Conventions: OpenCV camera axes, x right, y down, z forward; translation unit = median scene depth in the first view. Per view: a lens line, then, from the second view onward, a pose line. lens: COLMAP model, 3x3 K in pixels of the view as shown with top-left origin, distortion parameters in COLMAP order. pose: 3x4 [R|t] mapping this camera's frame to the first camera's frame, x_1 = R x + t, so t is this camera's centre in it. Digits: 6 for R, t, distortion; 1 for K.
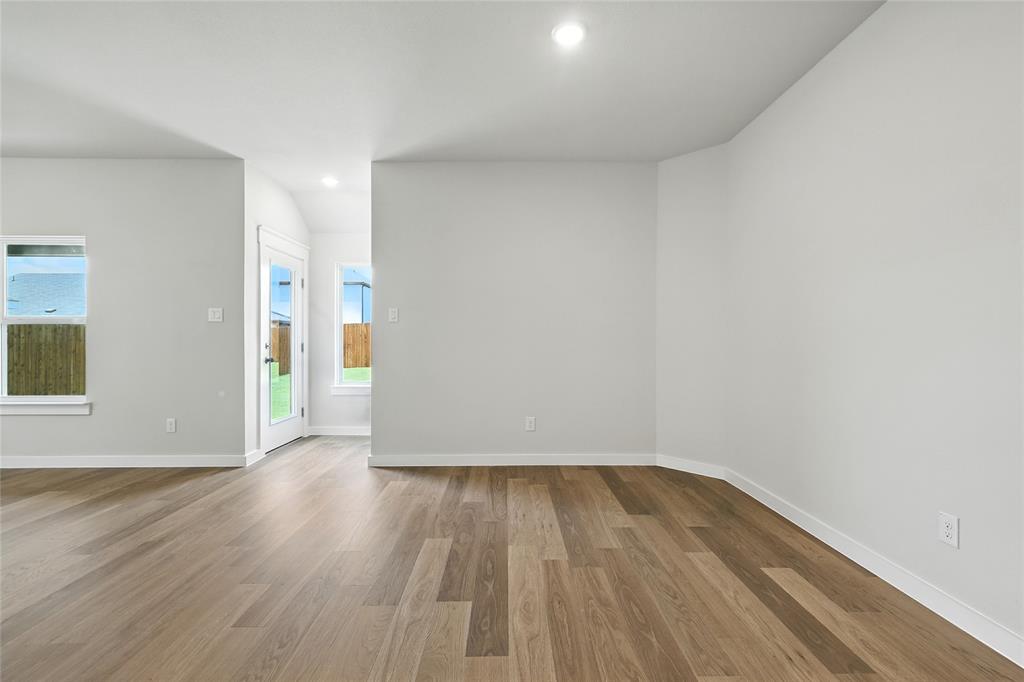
lens RADIAL K [[449.3, 0, 513.9], [0, 449.3, 339.0], [0, 0, 1]] dist [0.003031, -0.001009]
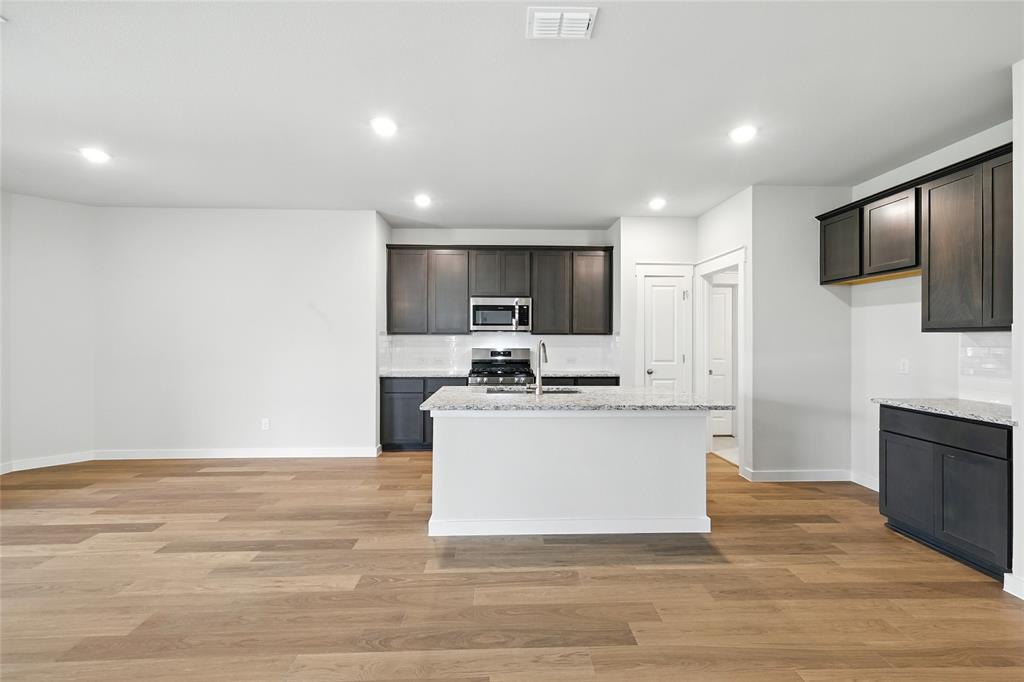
lens RADIAL K [[449.3, 0, 513.8], [0, 449.3, 342.3], [0, 0, 1]] dist [0.003031, -0.001009]
pose [[-0.037106, -0.006186, 0.999292, -0.821710], [-0.001217, 0.999980, 0.006145, -0.041852], [-0.999311, -0.000989, -0.037112, -0.179712]]
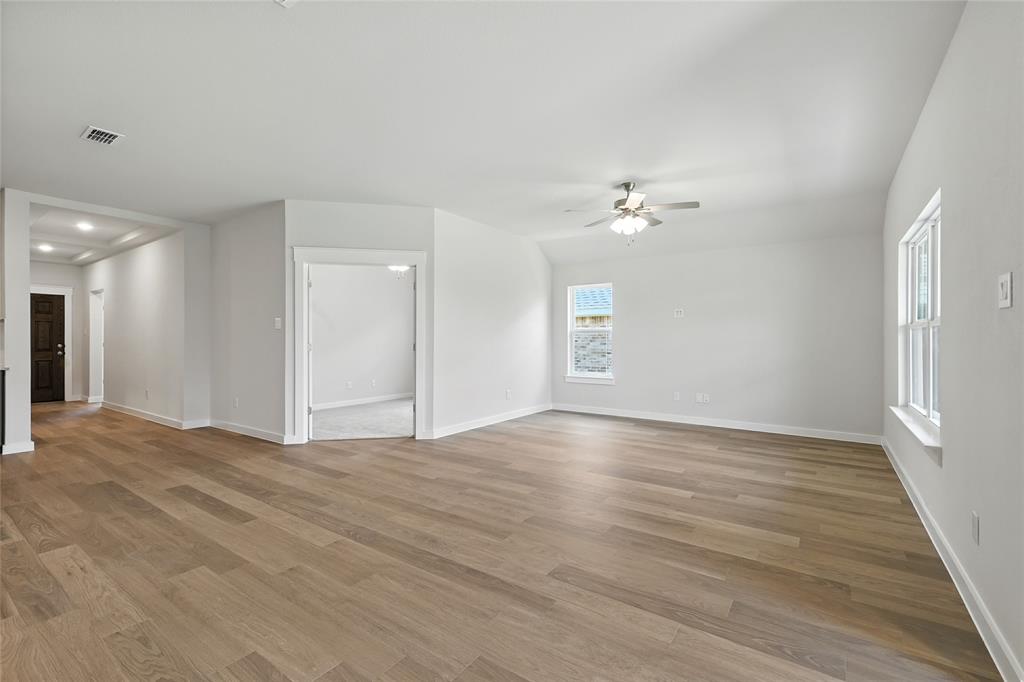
lens RADIAL K [[449.3, 0, 508.2], [0, 449.3, 332.6], [0, 0, 1]] dist [0.003031, -0.001009]
pose [[-0.585811, -0.011275, -0.810369, -0.071824], [0.000593, 0.999897, -0.014341, -0.009434], [0.810447, -0.008882, -0.585744, 0.885771]]
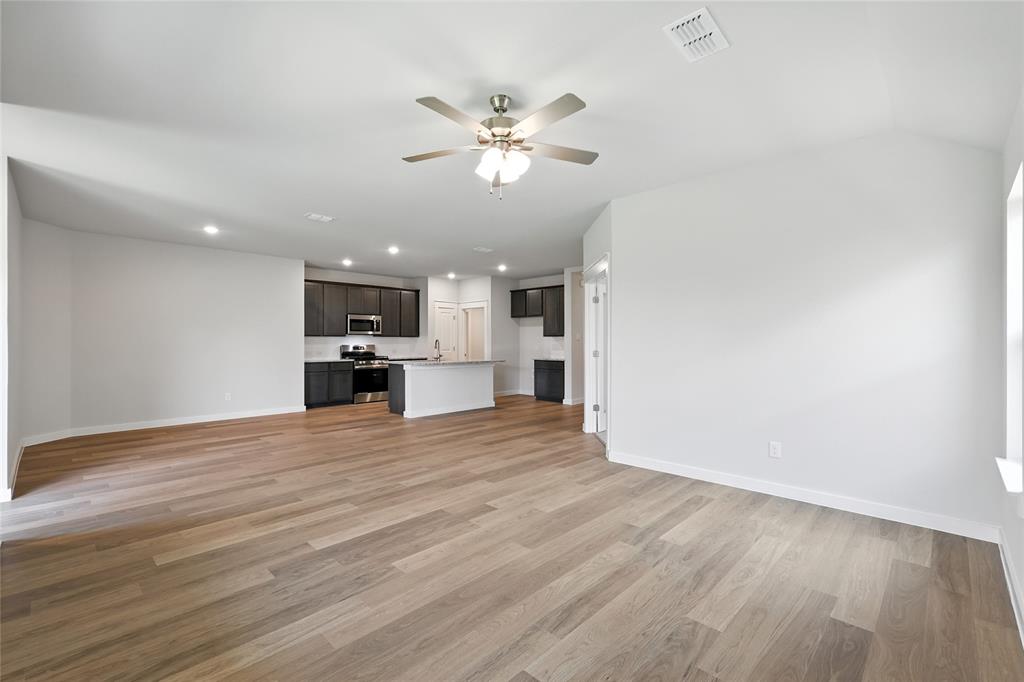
lens RADIAL K [[449.3, 0, 518.5], [0, 449.3, 336.0], [0, 0, 1]] dist [0.003031, -0.001009]
pose [[-0.716936, 0.010818, 0.697055, -1.676315], [0.001953, 0.999907, -0.013509, -0.027056], [-0.697137, -0.008324, -0.716890, 0.944558]]
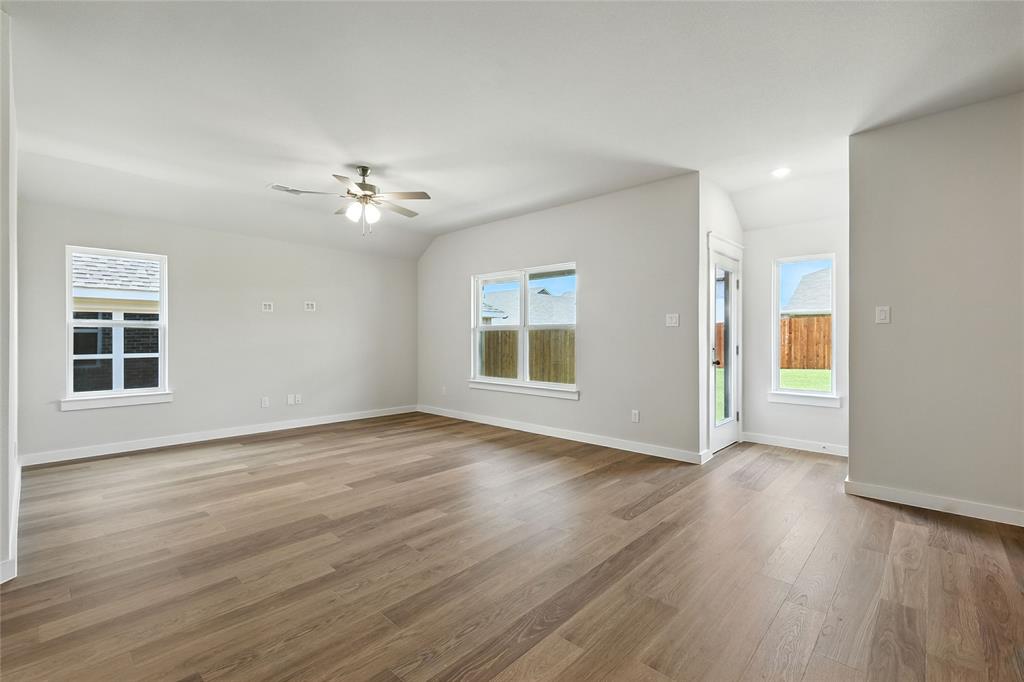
lens RADIAL K [[449.3, 0, 516.6], [0, 449.3, 338.0], [0, 0, 1]] dist [0.003031, -0.001009]
pose [[0.727459, 0.003693, -0.686142, -0.192323], [-0.002988, 0.999993, 0.002215, -0.011287], [0.686145, 0.000438, 0.727465, -0.053310]]
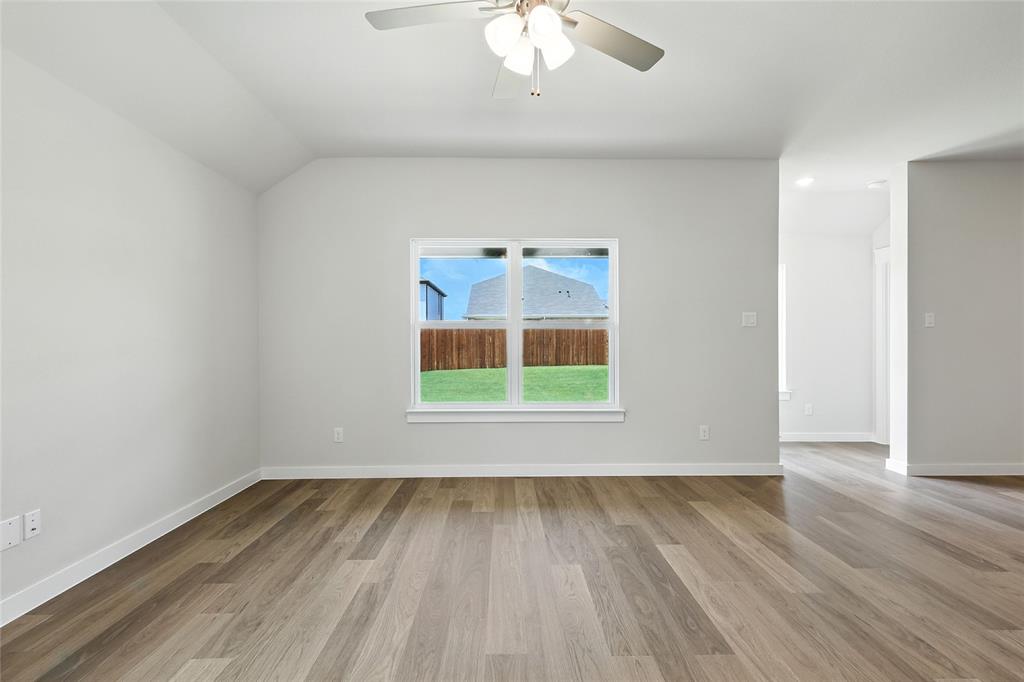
lens RADIAL K [[449.3, 0, 510.9], [0, 449.3, 344.2], [0, 0, 1]] dist [0.003031, -0.001009]
pose [[0.999989, 0.000267, 0.004619, -1.195952], [-0.000318, 0.999940, 0.010955, -0.011343], [-0.004616, -0.010956, 0.999929, 0.024857]]
